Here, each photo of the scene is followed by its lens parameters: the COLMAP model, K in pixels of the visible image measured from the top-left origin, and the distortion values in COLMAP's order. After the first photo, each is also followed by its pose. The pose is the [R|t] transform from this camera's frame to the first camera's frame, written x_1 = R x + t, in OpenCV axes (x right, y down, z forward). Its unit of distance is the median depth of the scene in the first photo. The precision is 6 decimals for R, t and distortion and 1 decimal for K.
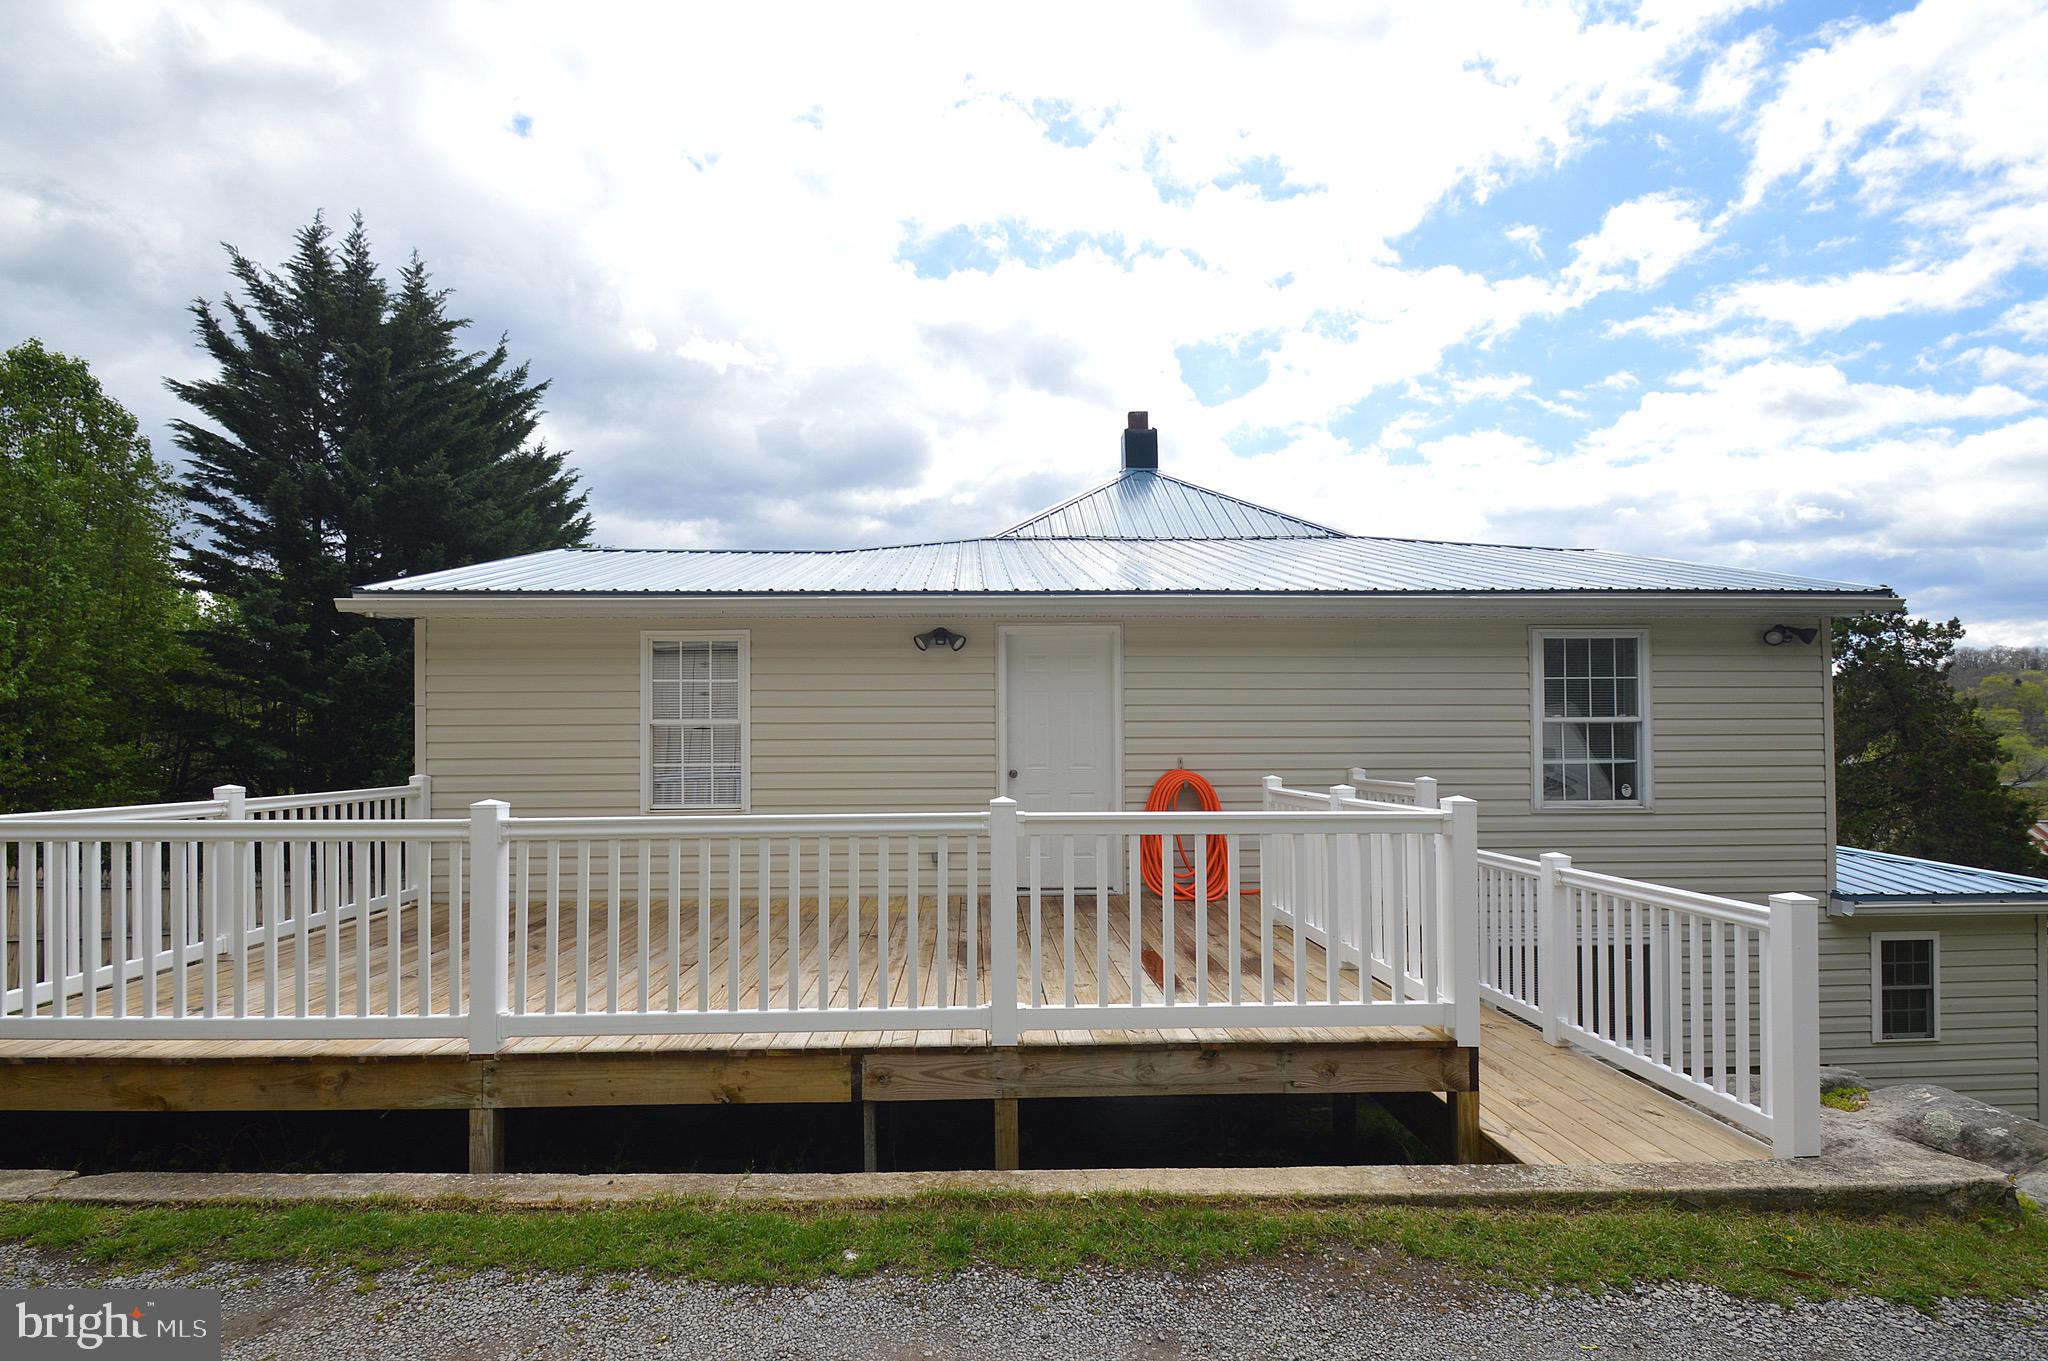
lens RADIAL K [[943.1, 0, 995.1], [0, 943.1, 754.2], [0, 0, 1]] dist [0.008412, -0.015765]
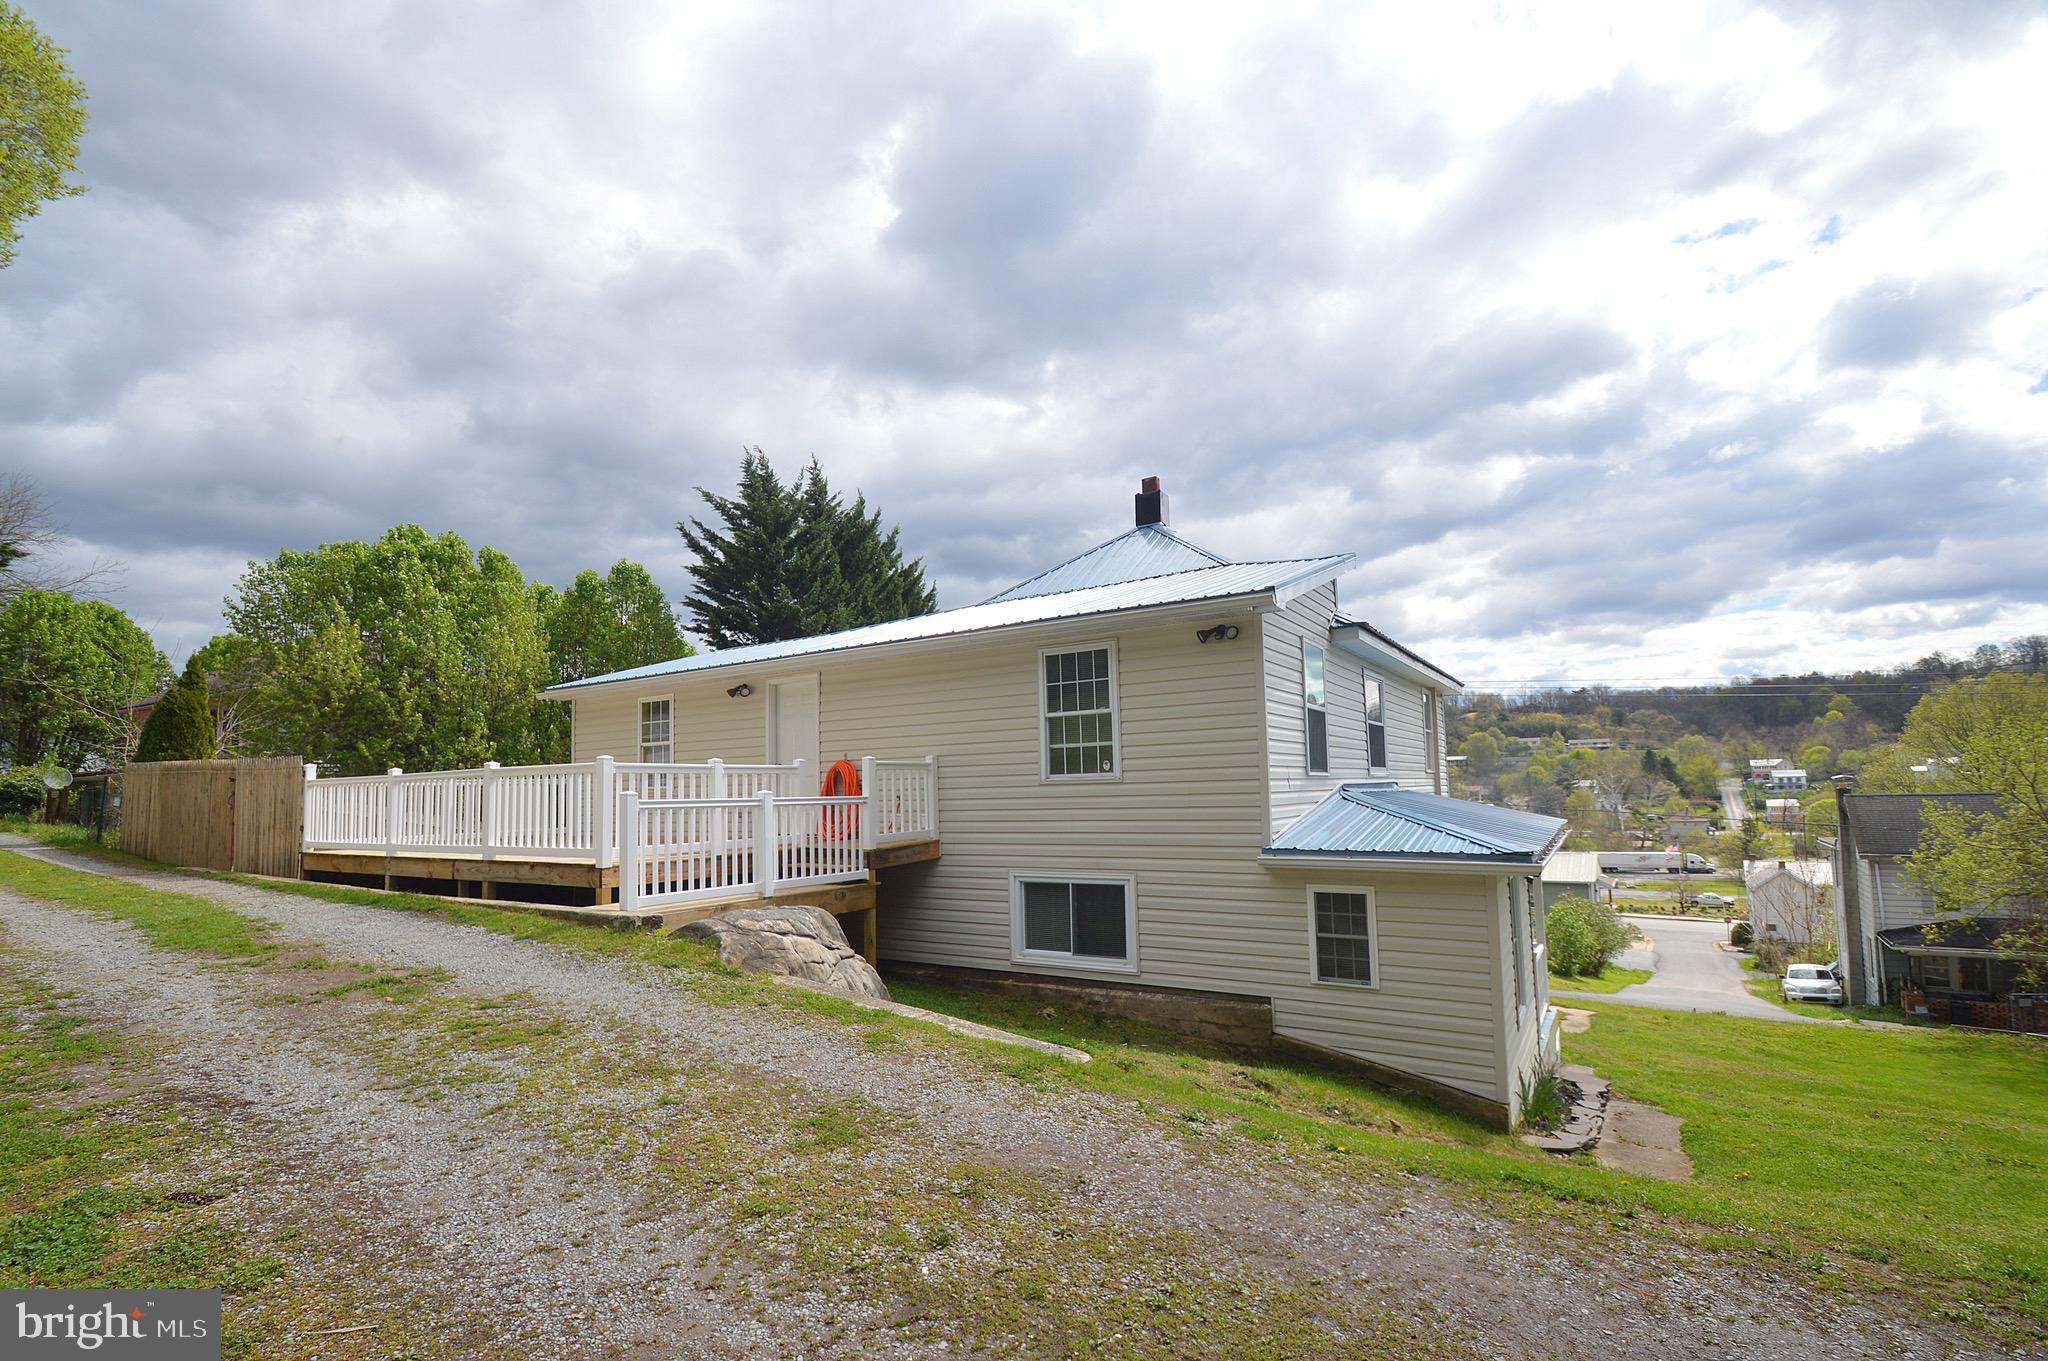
lens RADIAL K [[943.1, 0, 1015.1], [0, 943.1, 701.6], [0, 0, 1]] dist [0.008412, -0.015765]
pose [[0.818781, -0.070273, -0.569789, 1.321315], [0.015236, 0.994791, -0.100795, 0.081039], [0.573904, 0.073848, 0.815586, -0.142697]]
